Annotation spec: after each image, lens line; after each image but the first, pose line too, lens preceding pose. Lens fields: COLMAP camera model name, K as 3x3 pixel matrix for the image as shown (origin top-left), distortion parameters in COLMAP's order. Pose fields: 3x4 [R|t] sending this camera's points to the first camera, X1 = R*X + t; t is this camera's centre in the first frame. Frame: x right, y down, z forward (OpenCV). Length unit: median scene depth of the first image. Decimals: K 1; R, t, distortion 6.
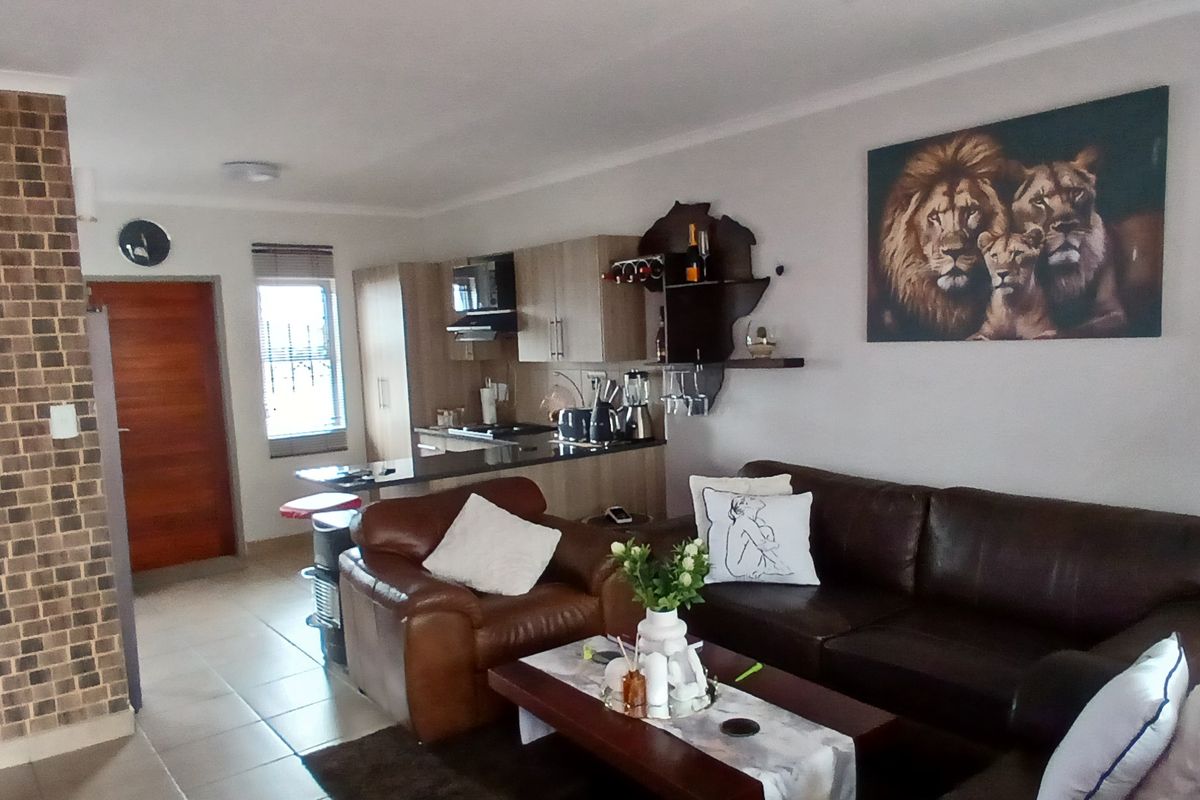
lens RADIAL K [[871.4, 0, 628.1], [0, 871.4, 423.7], [0, 0, 1]] dist [0.005746, -0.031197]
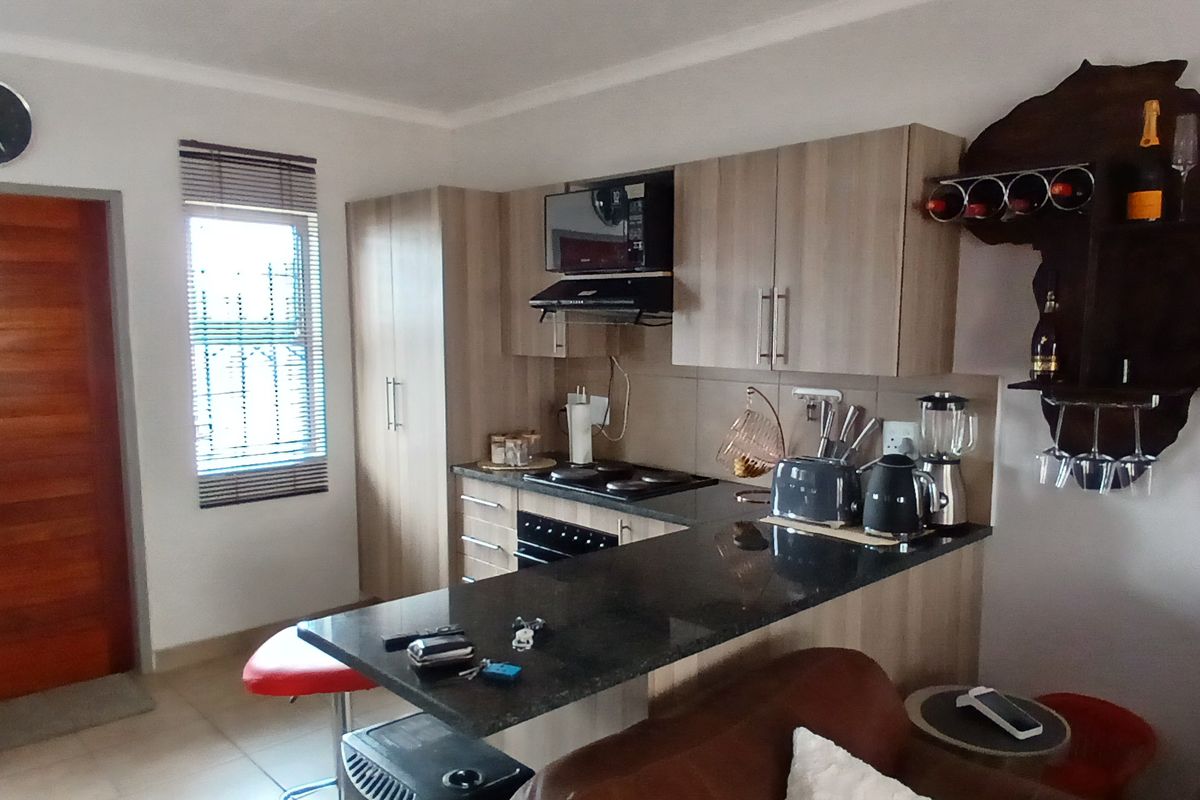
lens RADIAL K [[871.4, 0, 628.1], [0, 871.4, 423.7], [0, 0, 1]] dist [0.005746, -0.031197]
pose [[0.995196, 0.033180, 0.092104, -0.183740], [-0.033913, 0.999404, 0.006407, -0.032396], [-0.091837, -0.009499, 0.995729, 0.397765]]
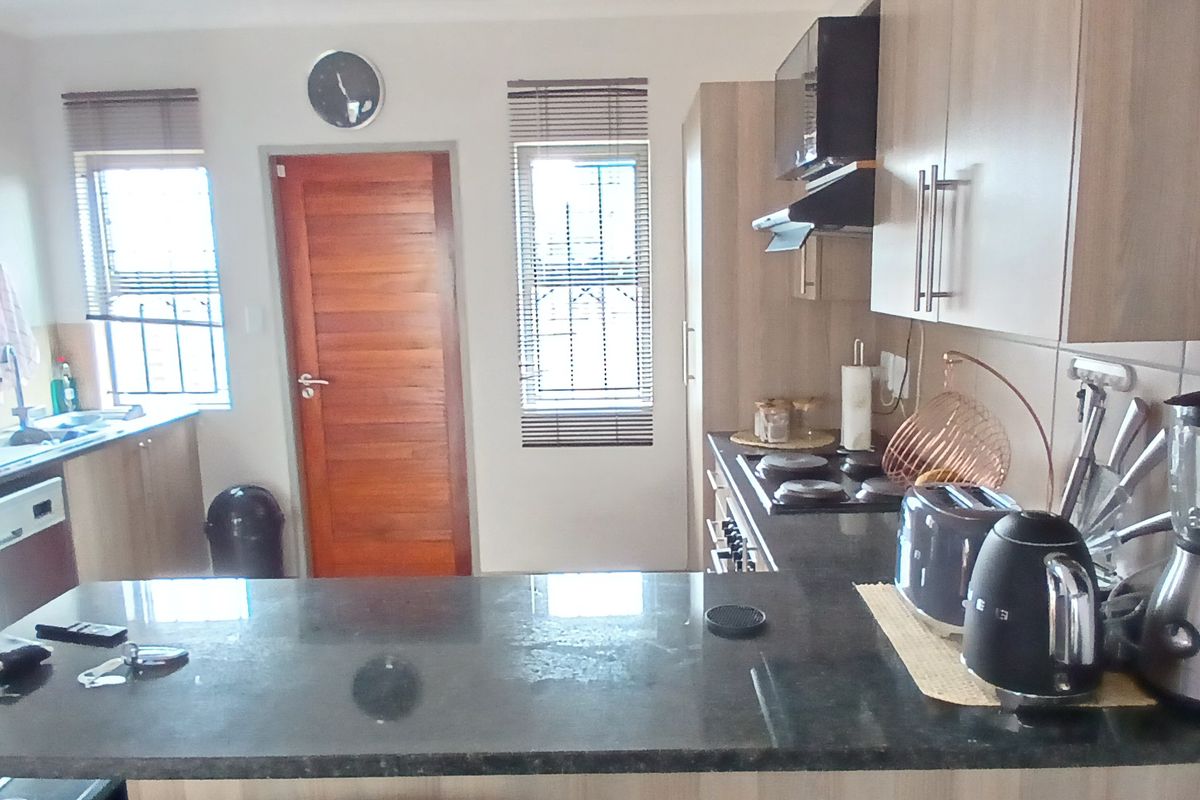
lens RADIAL K [[871.4, 0, 628.1], [0, 871.4, 423.7], [0, 0, 1]] dist [0.005746, -0.031197]
pose [[0.769458, 0.132200, -0.624866, 0.025970], [-0.074993, 0.990277, 0.117161, -0.054893], [0.634279, -0.043290, 0.771891, 0.595501]]
